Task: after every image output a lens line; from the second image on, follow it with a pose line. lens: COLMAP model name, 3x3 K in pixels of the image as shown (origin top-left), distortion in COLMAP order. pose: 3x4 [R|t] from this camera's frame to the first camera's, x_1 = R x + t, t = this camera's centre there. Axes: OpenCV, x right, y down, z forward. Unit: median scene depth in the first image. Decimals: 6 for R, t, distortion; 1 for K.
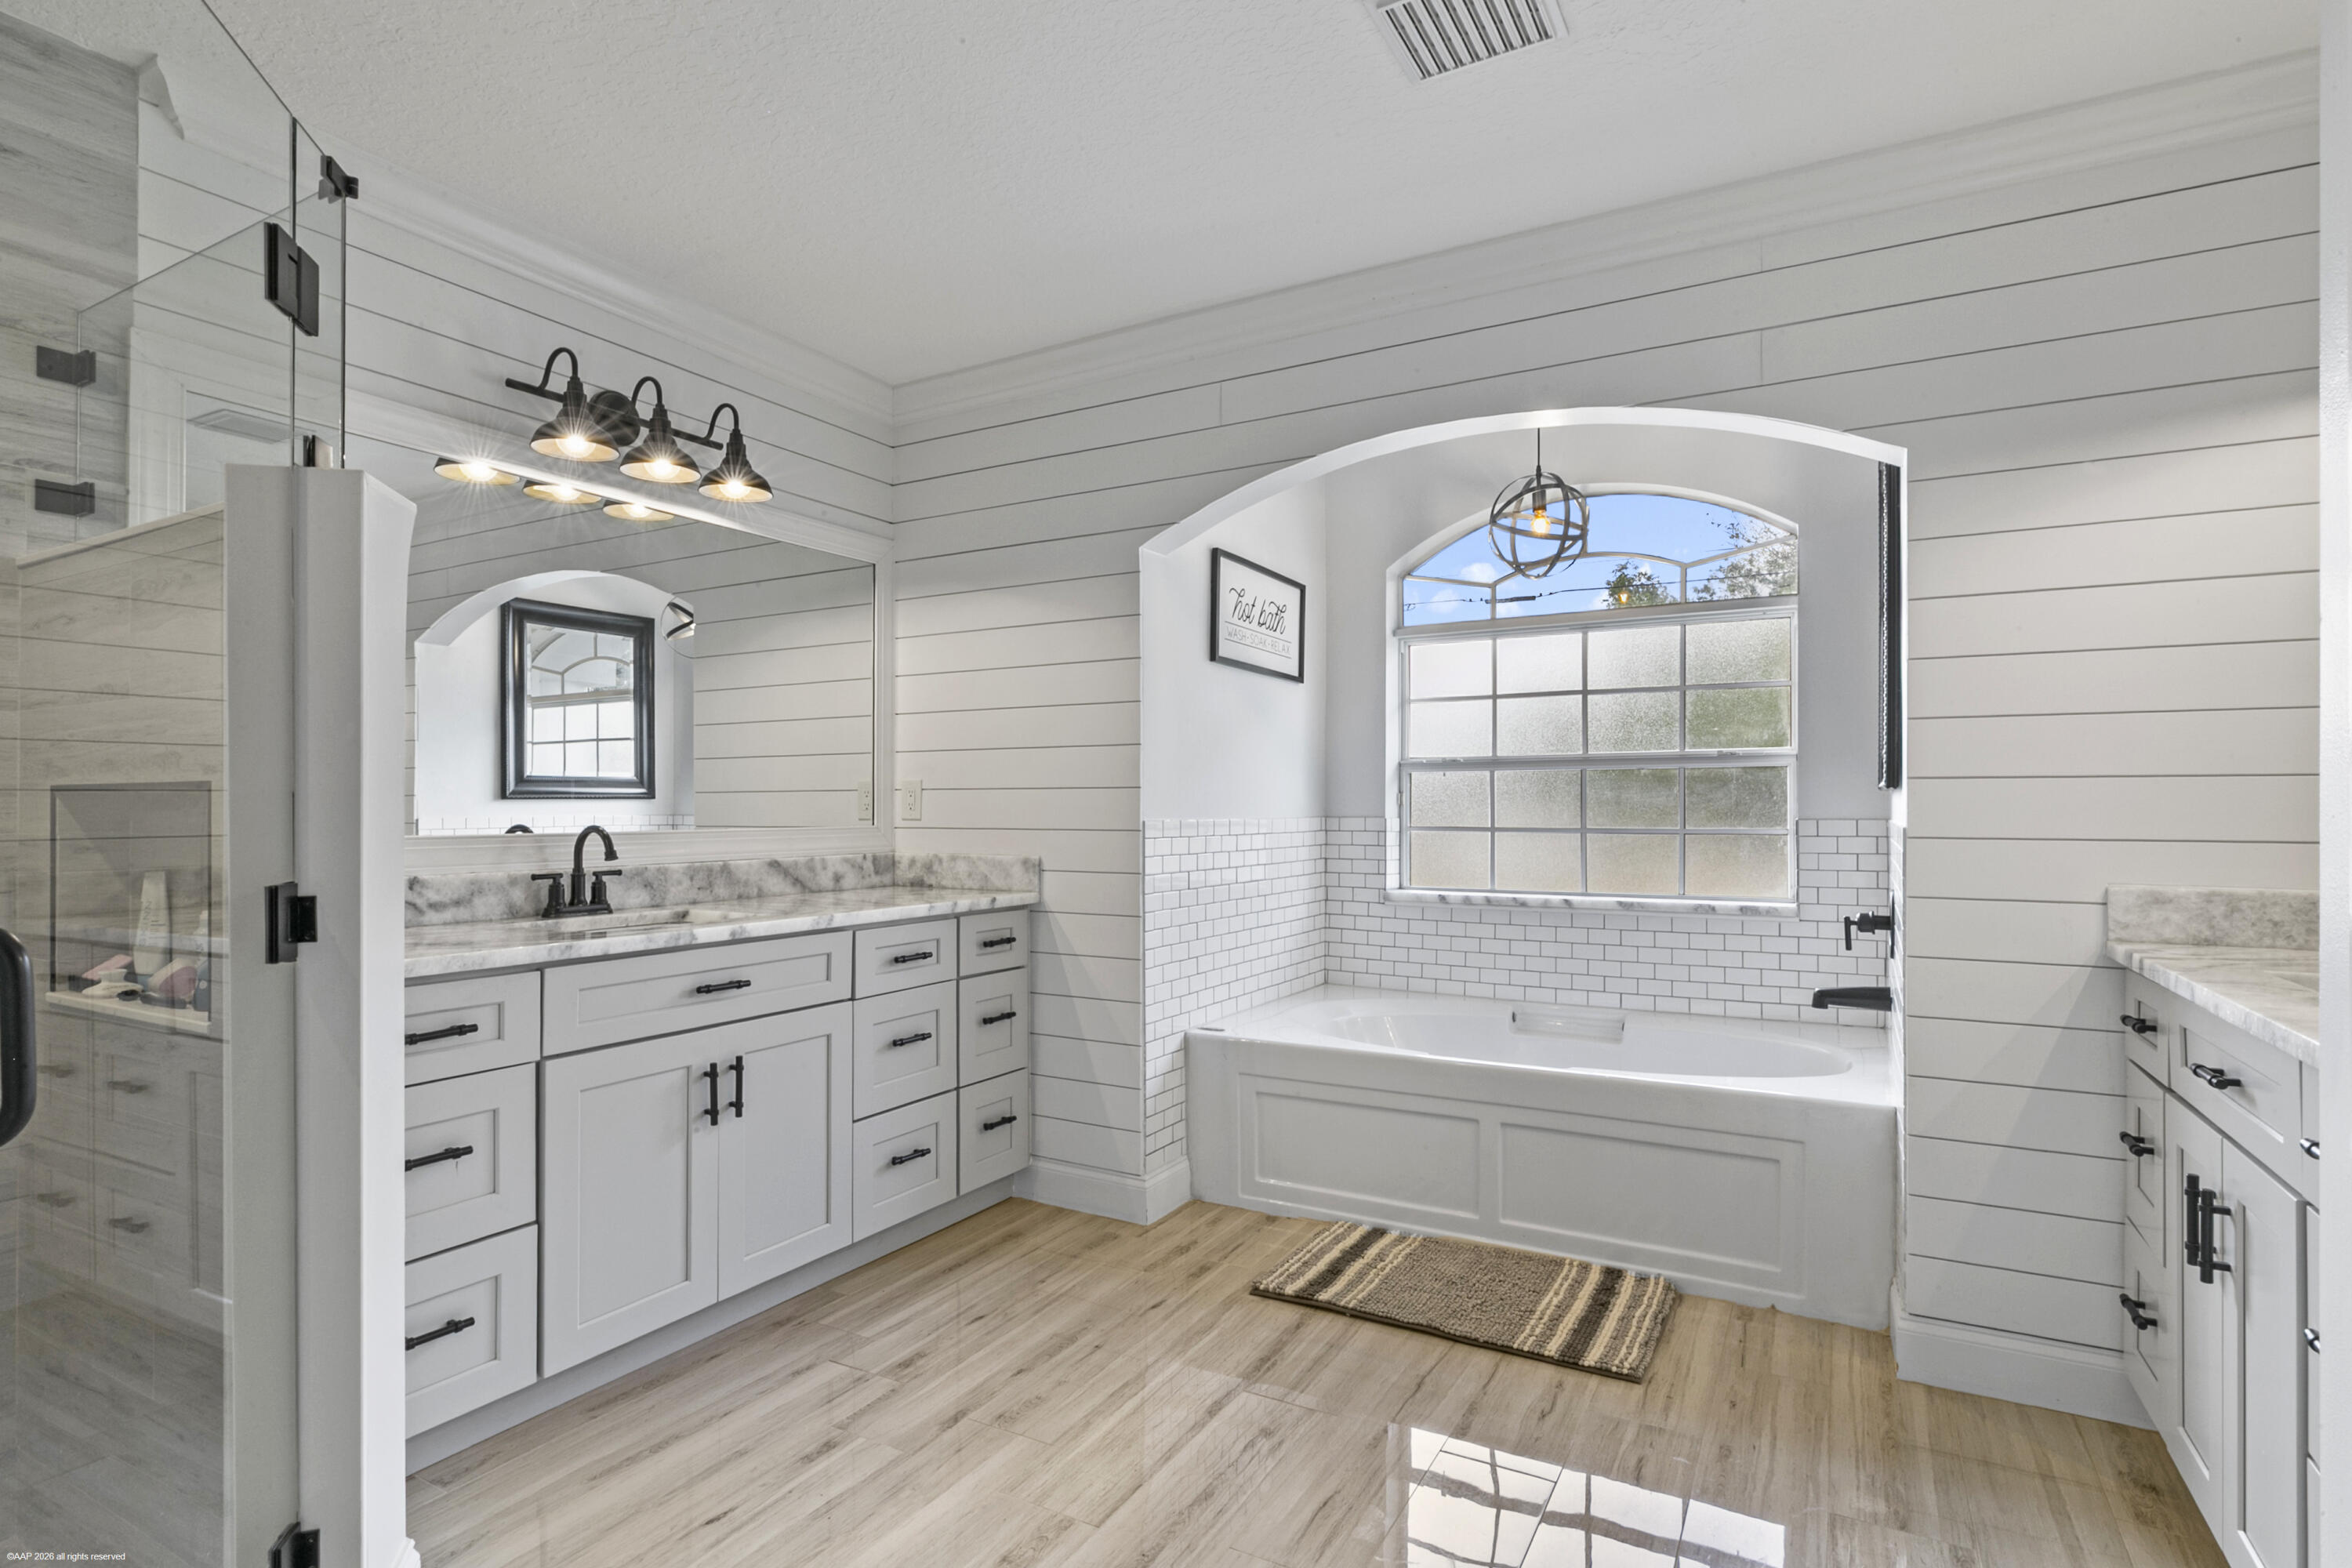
lens RADIAL K [[1177.1, 0, 1178.3], [0, 1177.1, 798.3], [0, 0, 1]] dist [-0.003745, 0.001673]
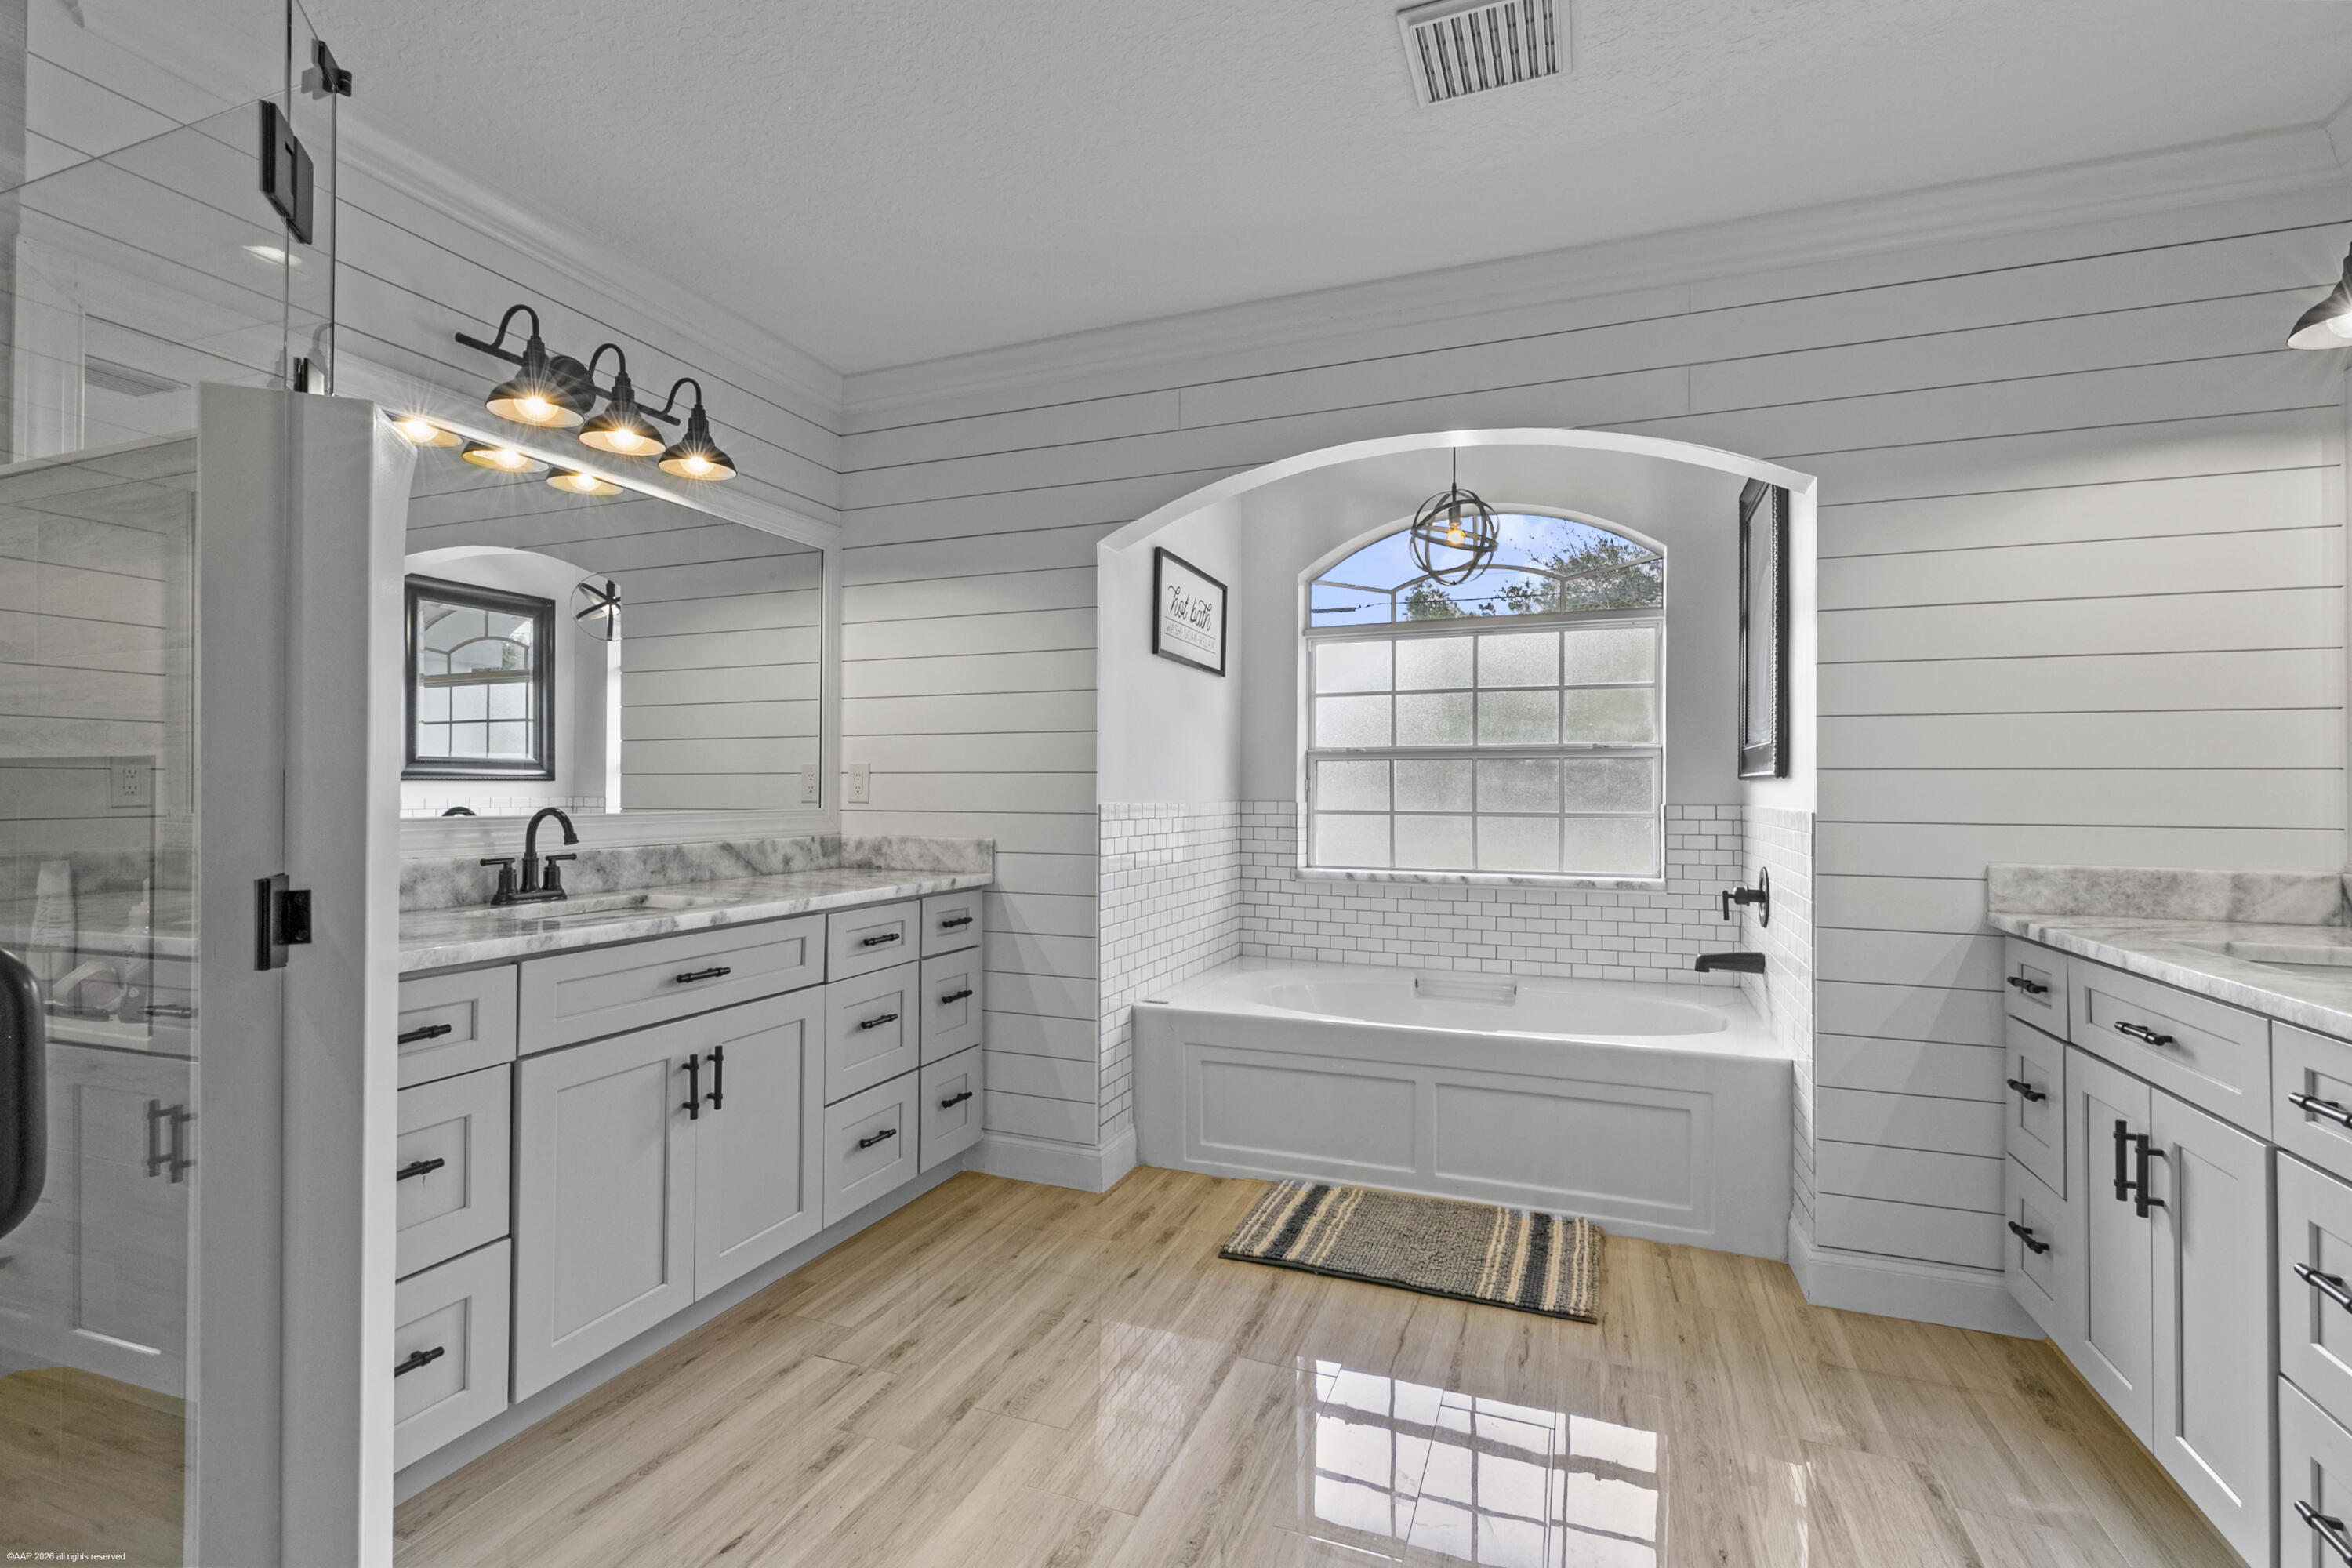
lens RADIAL K [[1059.1, 0, 1178.3], [0, 1059.1, 778.1], [0, 0, 1]] dist [0.007226, -0.001178]
pose [[0.989229, 0.006593, 0.146227, -0.119875], [-0.005807, 0.999966, -0.005798, 0.001144], [-0.146260, 0.004886, 0.989234, 0.073282]]
